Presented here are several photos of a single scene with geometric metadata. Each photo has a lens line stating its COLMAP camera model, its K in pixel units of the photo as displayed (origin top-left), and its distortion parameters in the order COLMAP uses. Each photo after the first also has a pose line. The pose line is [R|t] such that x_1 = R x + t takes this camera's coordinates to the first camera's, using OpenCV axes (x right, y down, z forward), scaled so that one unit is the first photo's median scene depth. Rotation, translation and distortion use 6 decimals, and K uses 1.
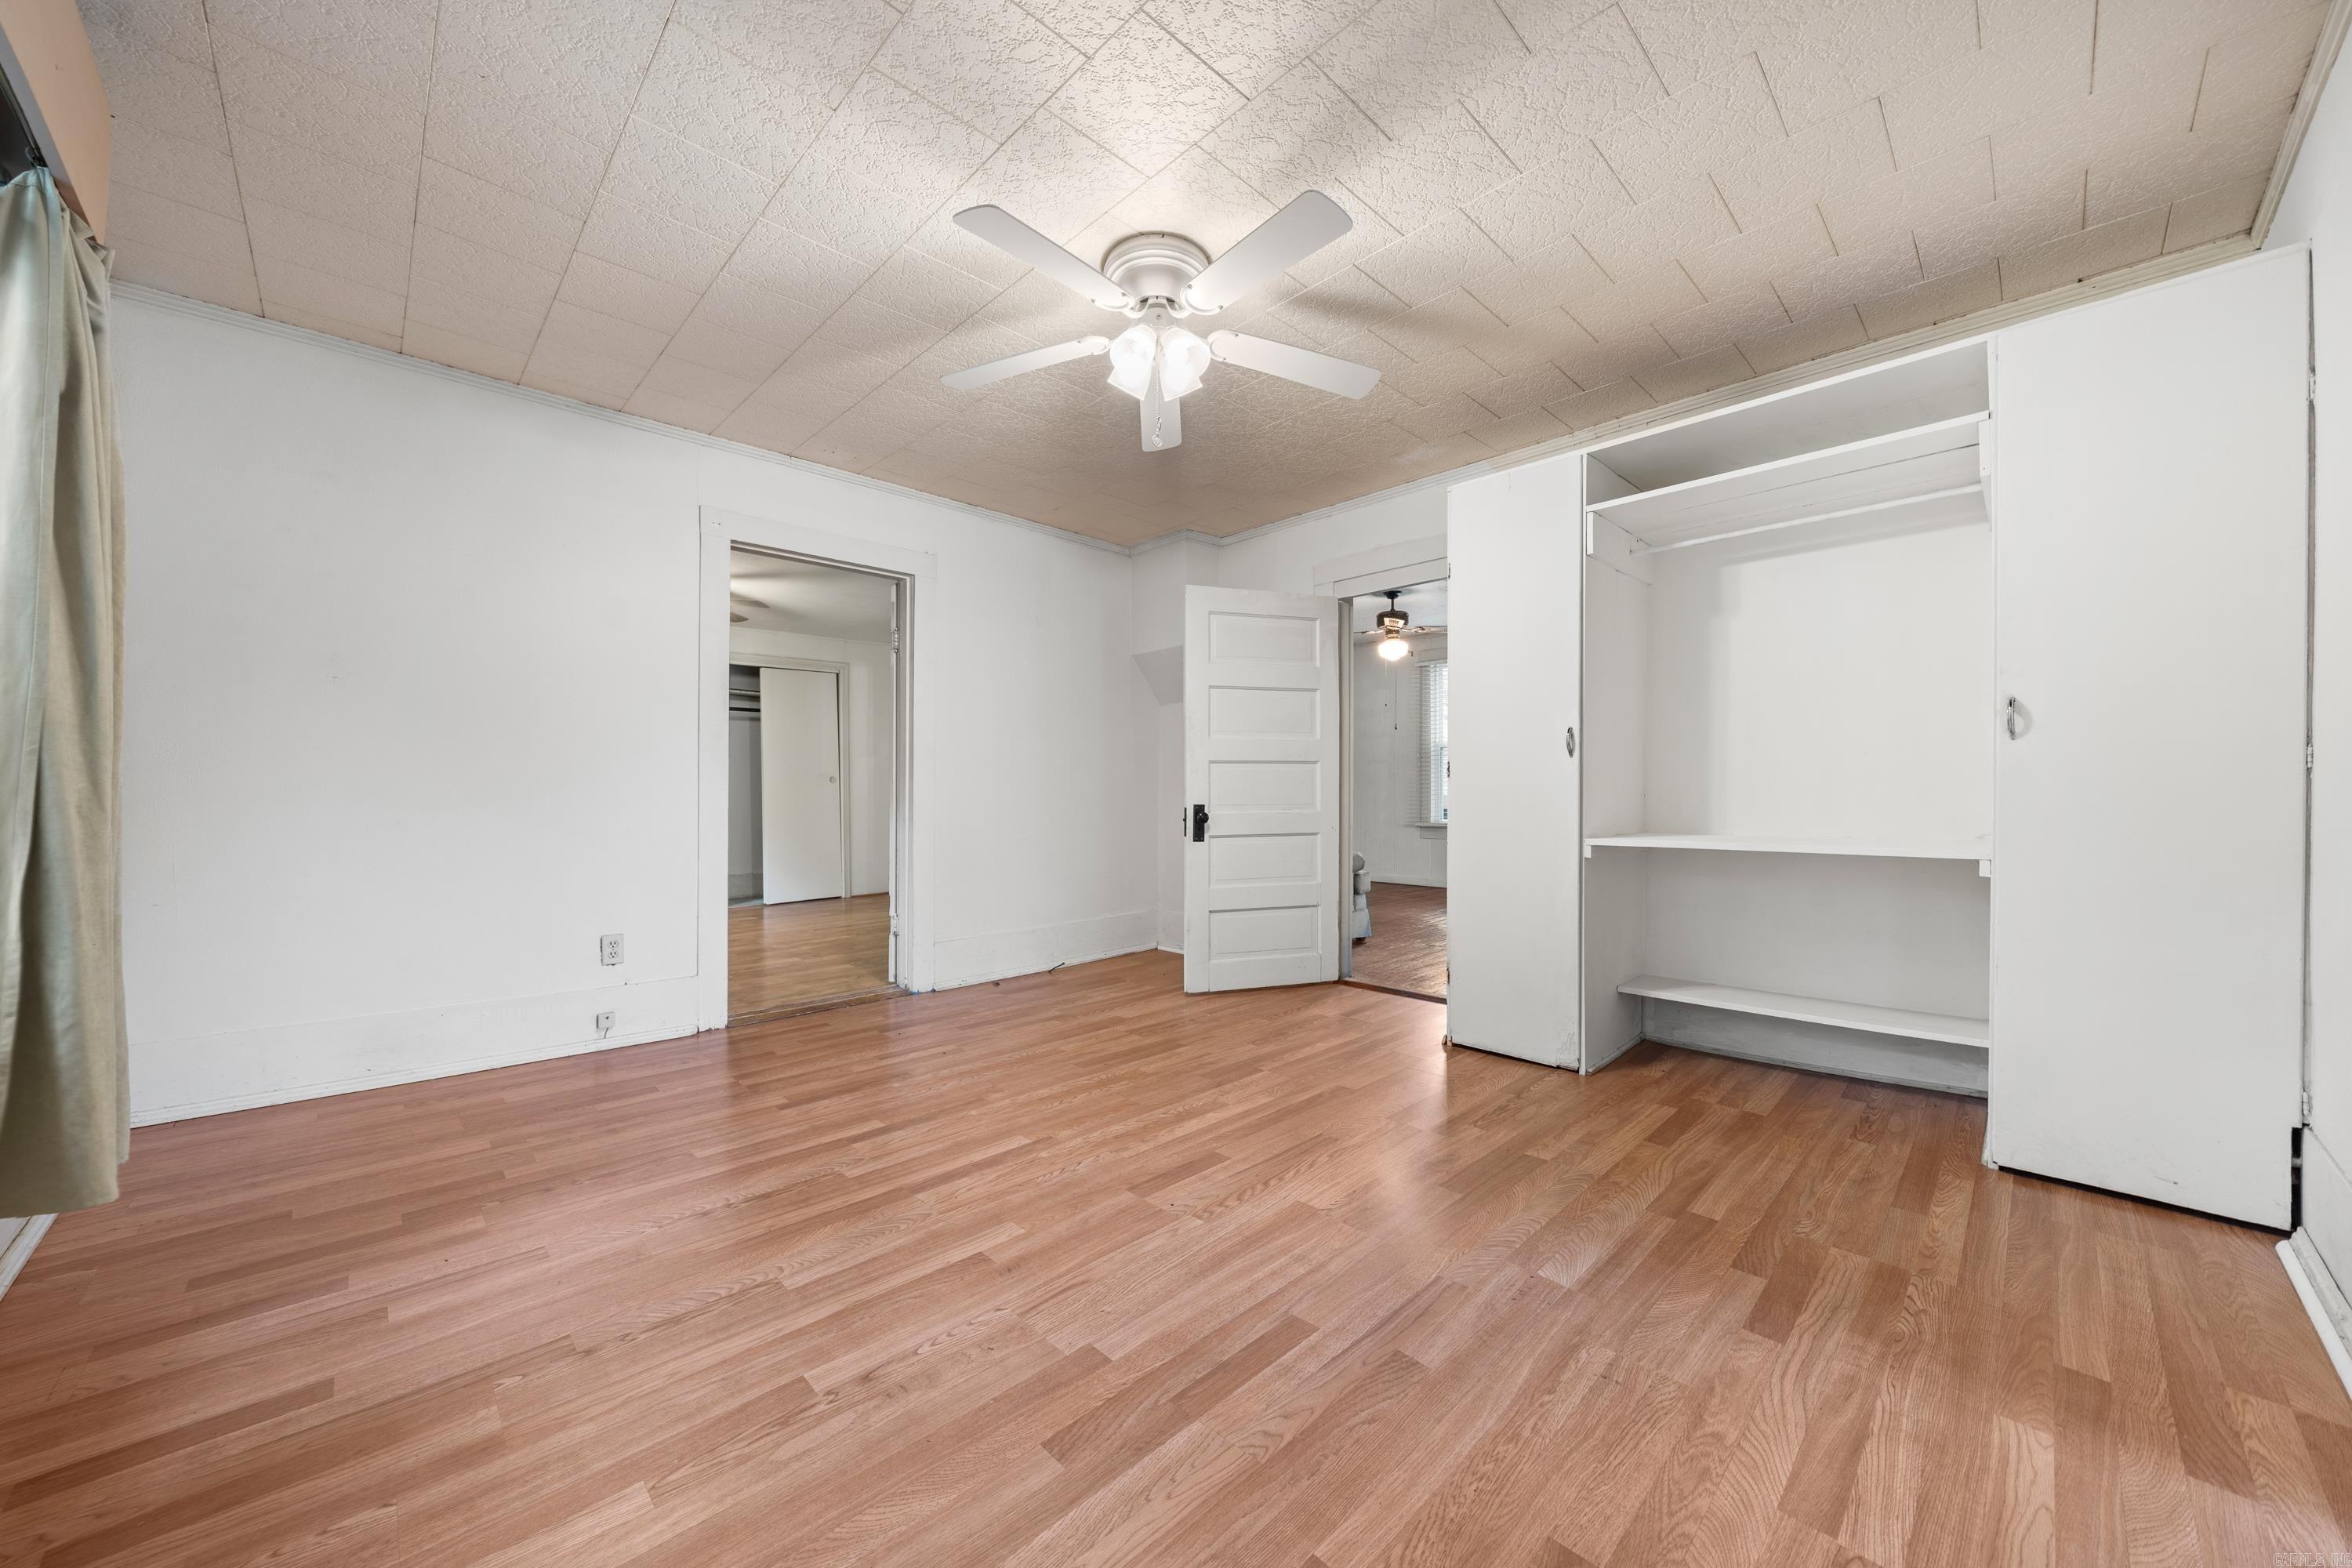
lens RADIAL K [[853.4, 0, 1225.1], [0, 853.4, 794.6], [0, 0, 1]] dist [0.002371, 0.000160]
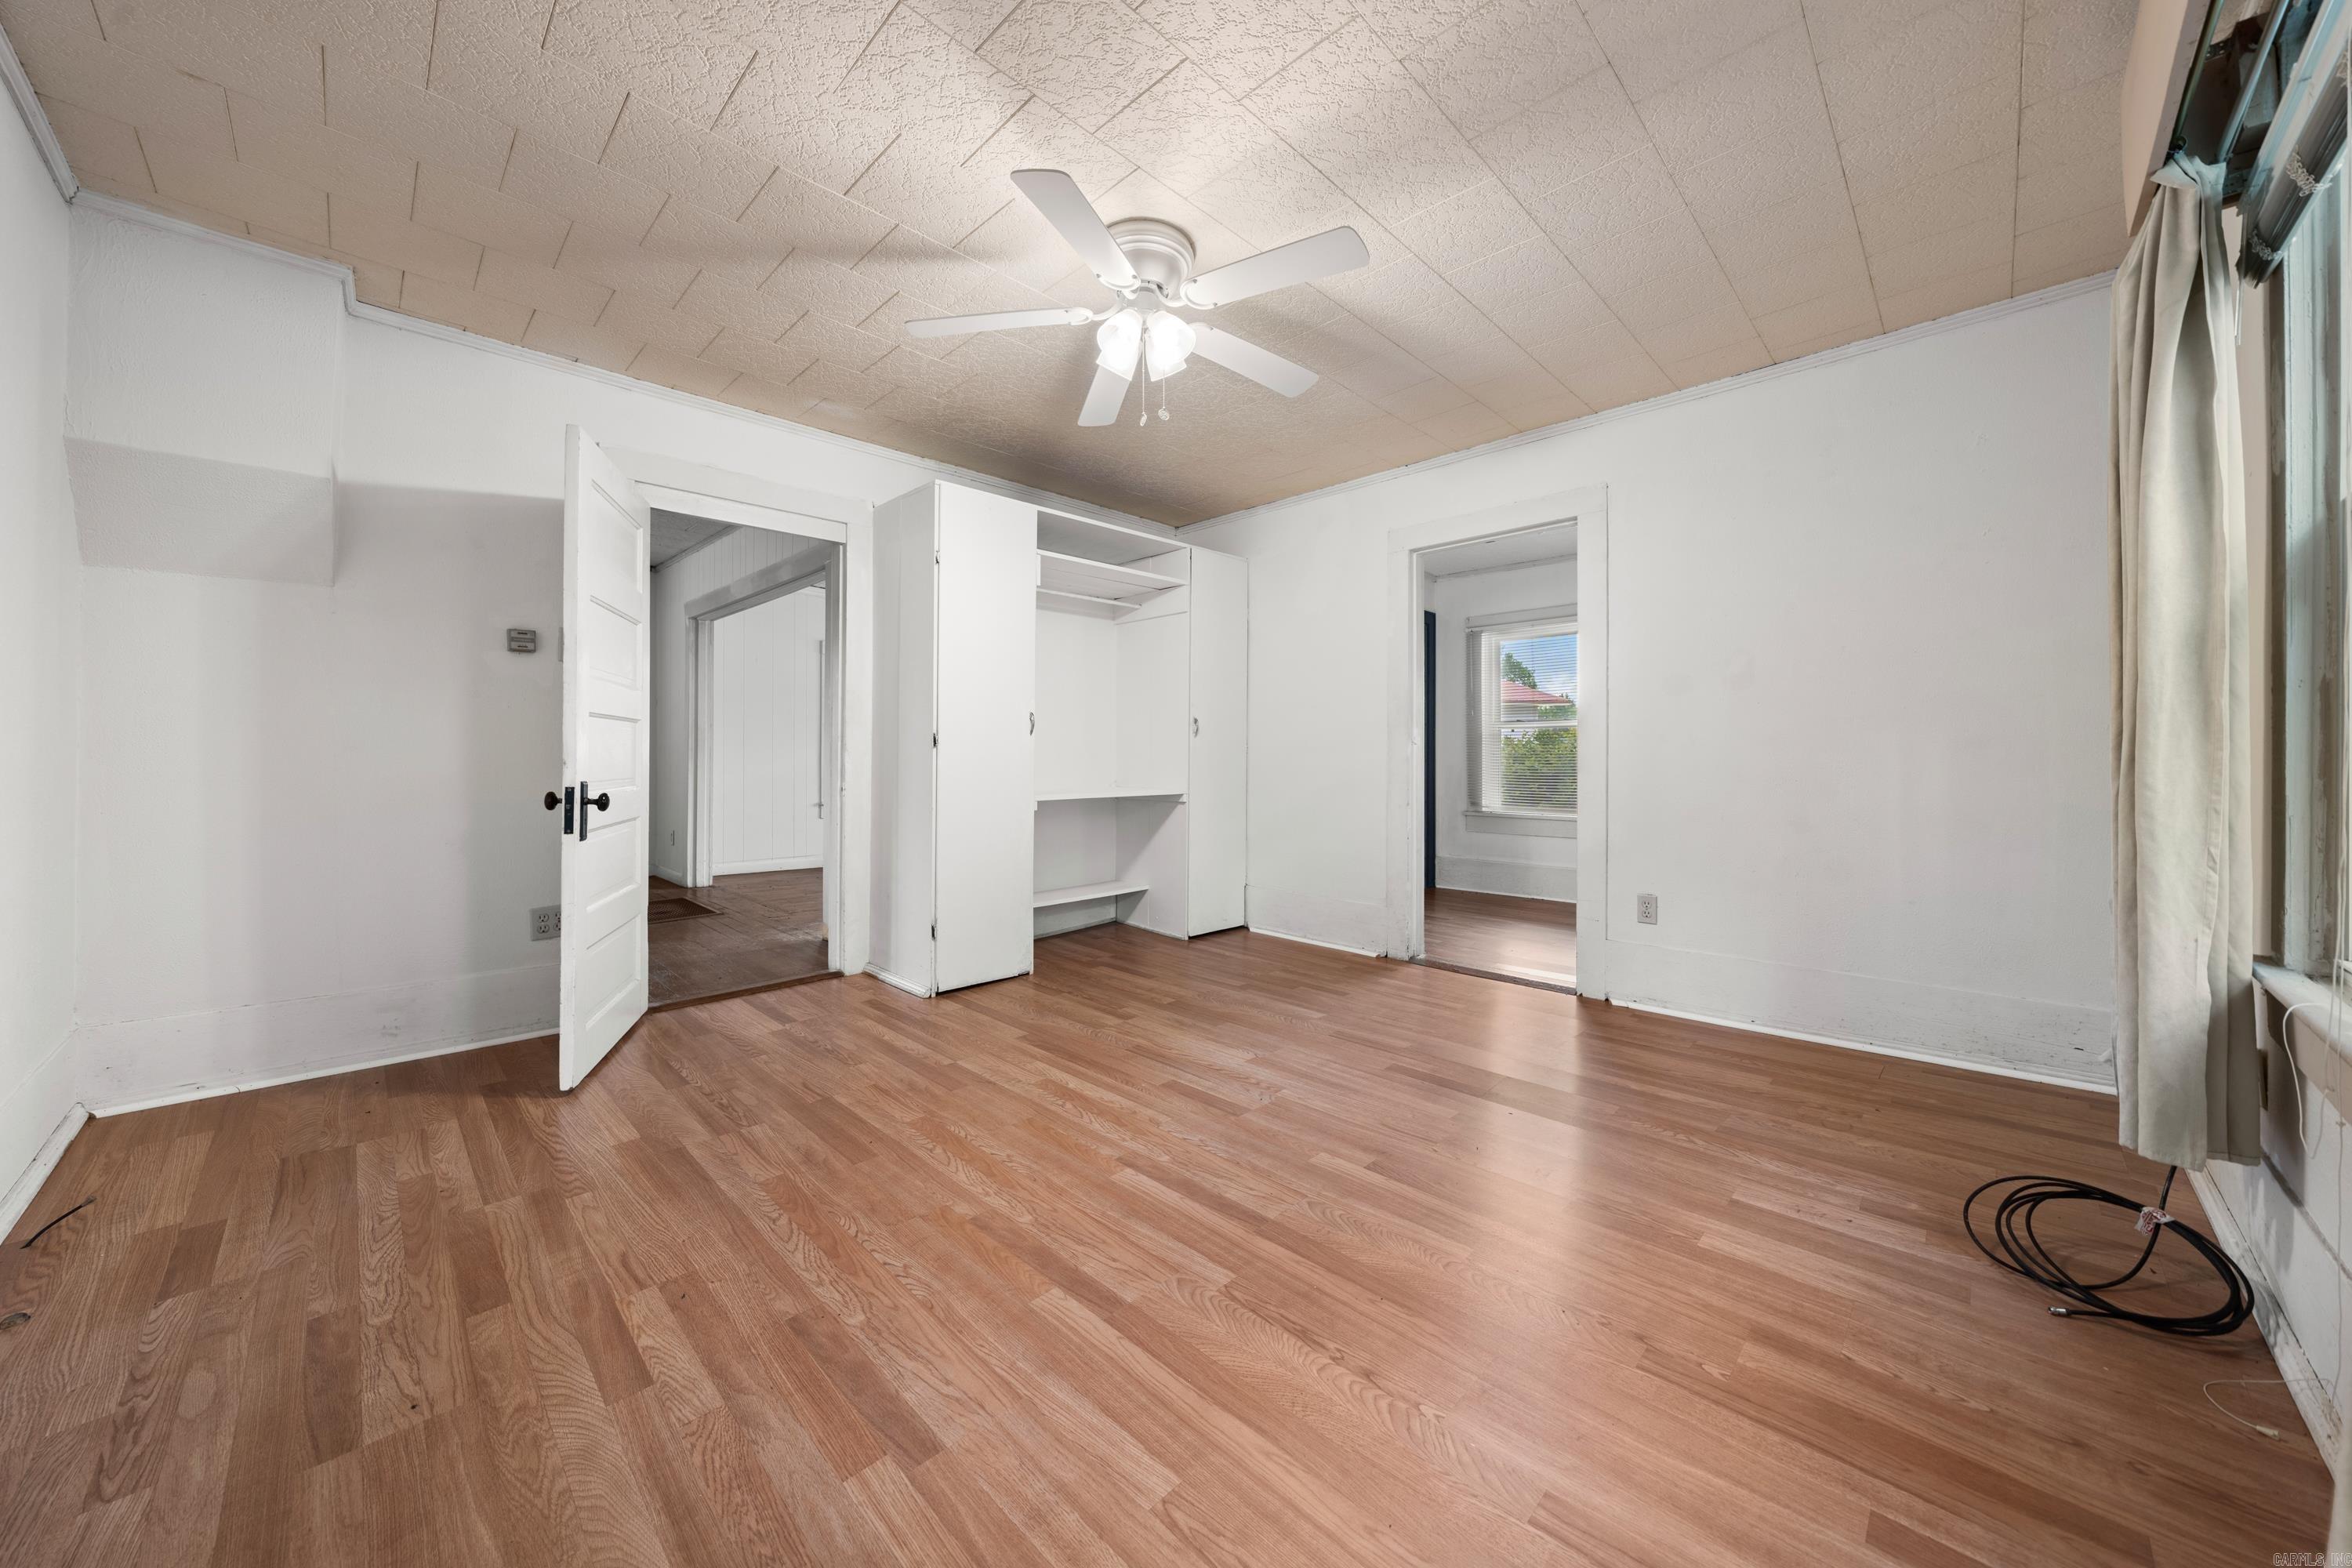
lens RADIAL K [[814.0, 0, 1166.0], [0, 814.0, 773.2], [0, 0, 1]] dist [-0.005036, -0.000216]
pose [[0.015042, -0.012625, 0.999807, -1.135818], [0.001379, 0.999920, 0.012606, -0.000113], [-0.999886, 0.001189, 0.015058, 1.040923]]
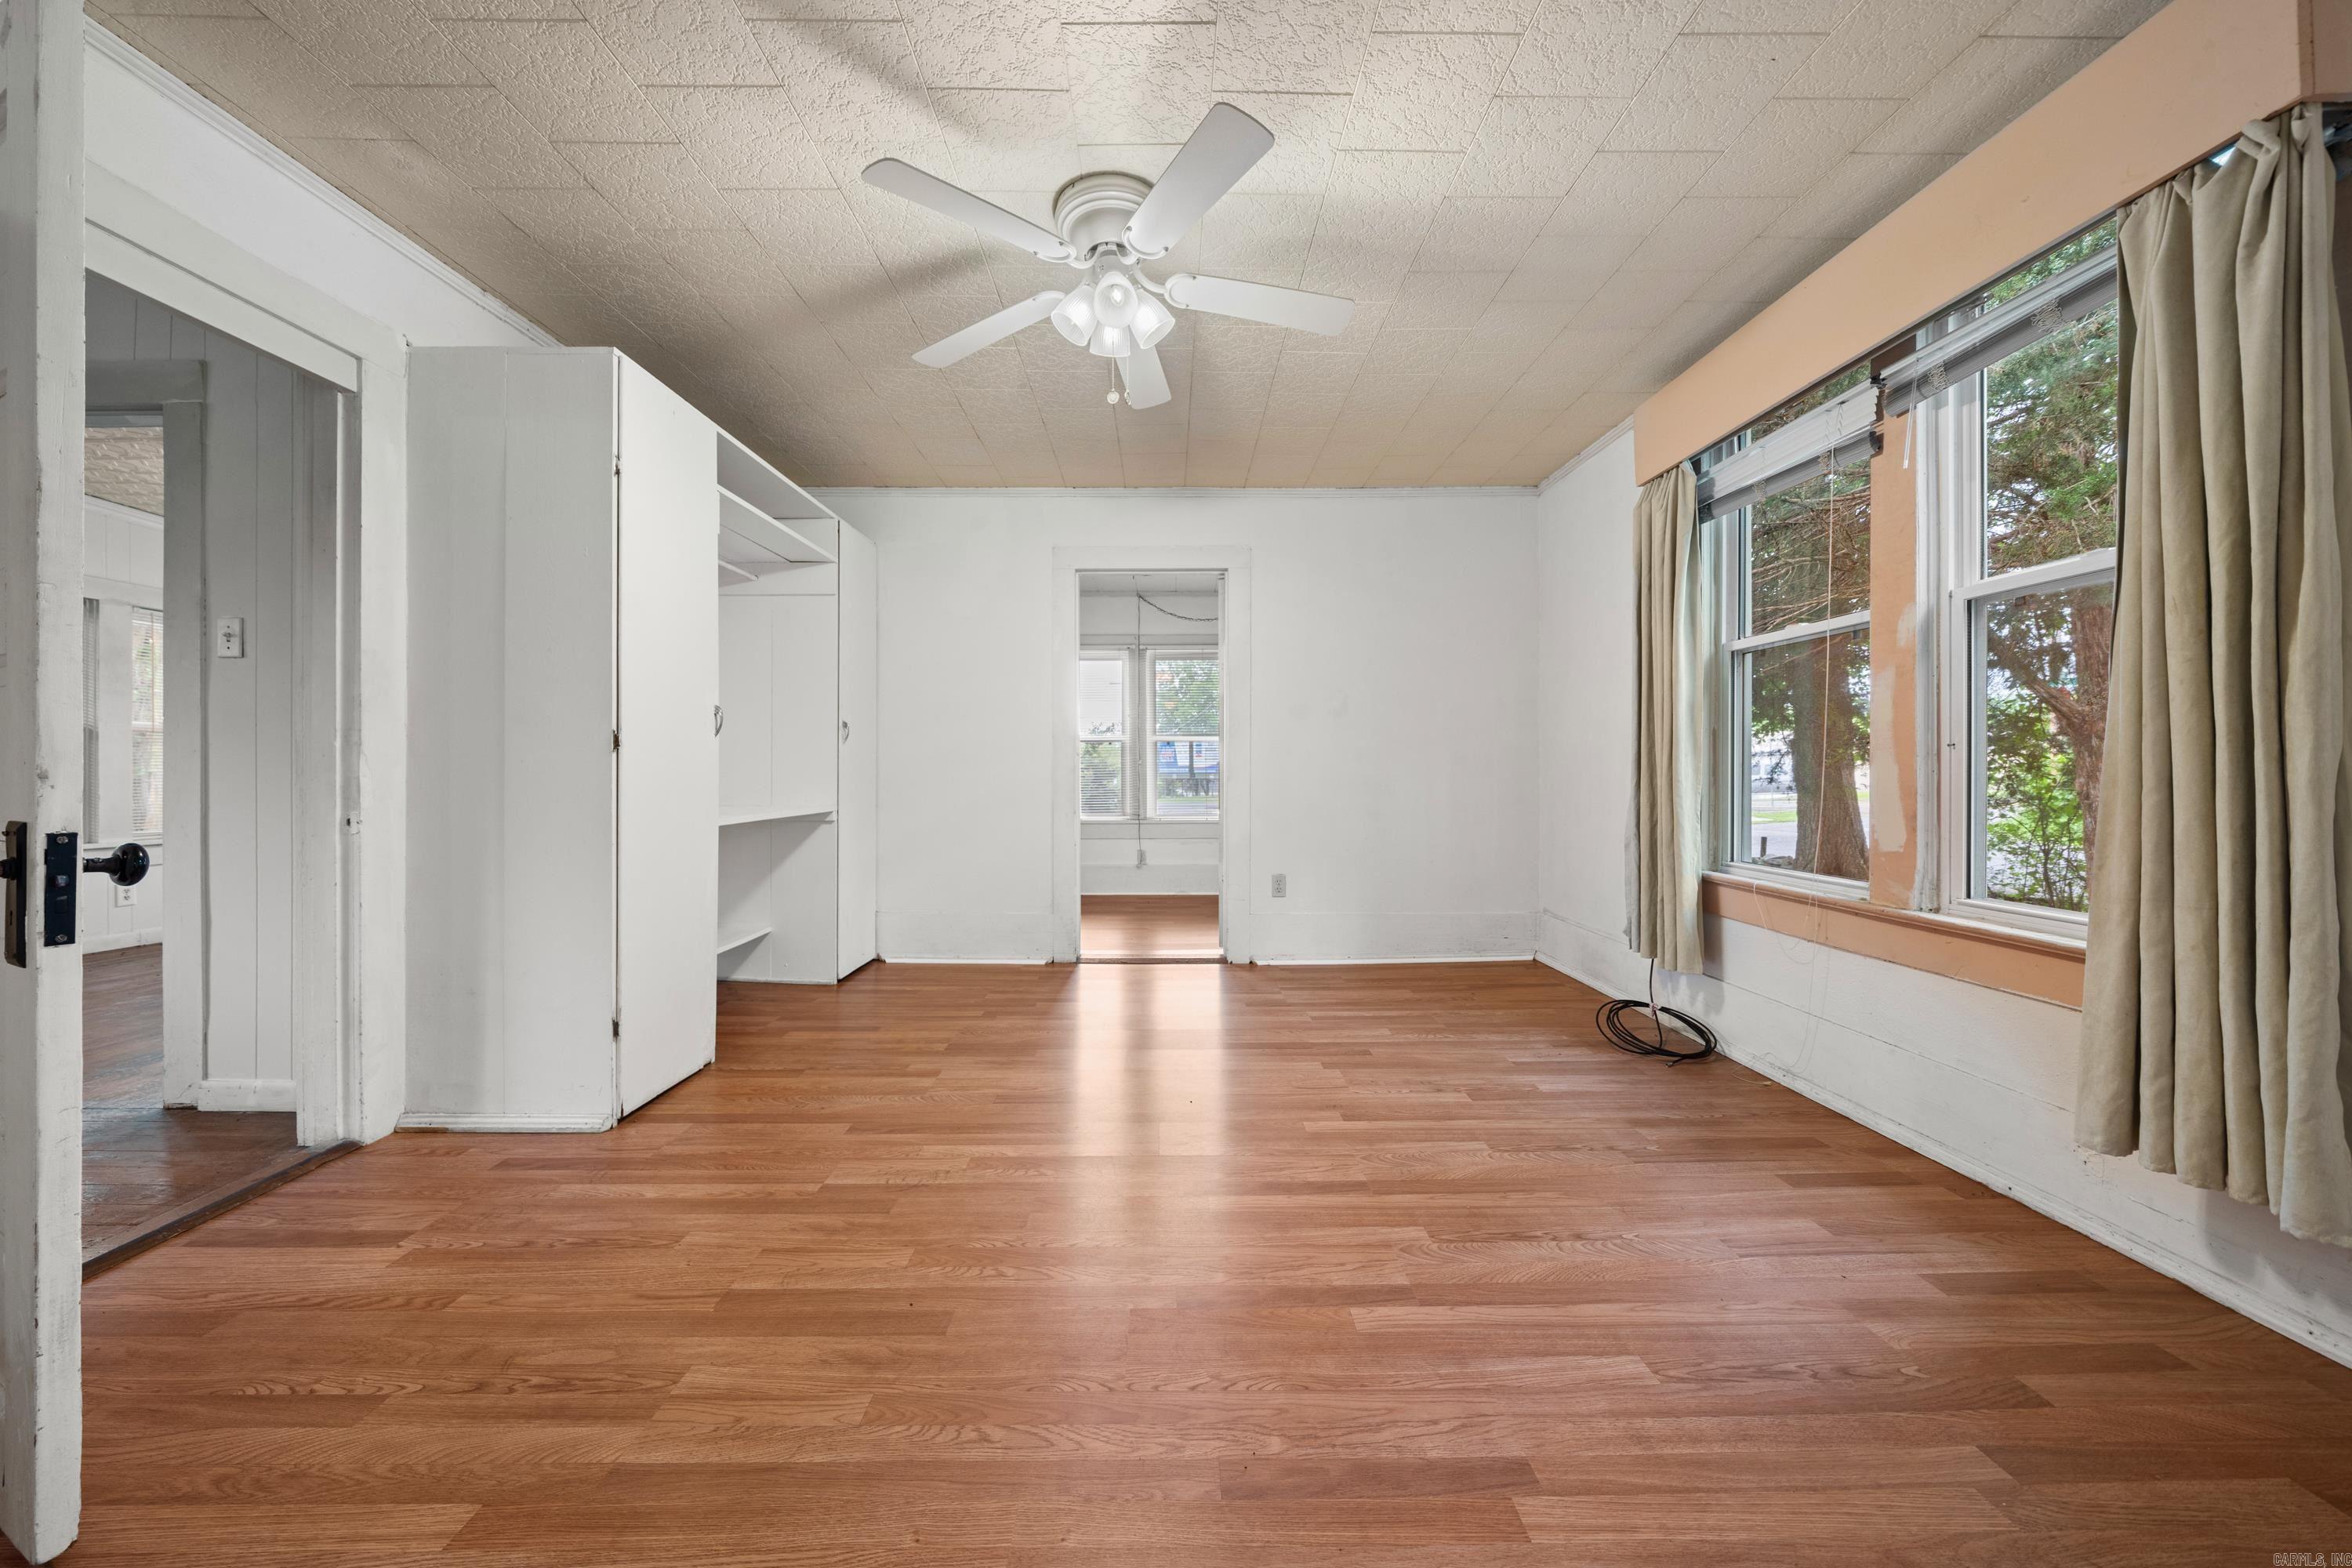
lens RADIAL K [[816.4, 0, 1178.2], [0, 816.4, 791.2], [0, 0, 1]] dist [-0.005712, -0.000104]
pose [[-0.698681, -0.012063, 0.715331, -0.832019], [0.006193, 0.999718, 0.022907, 0.000989], [-0.715406, 0.020435, -0.698410, 1.706866]]
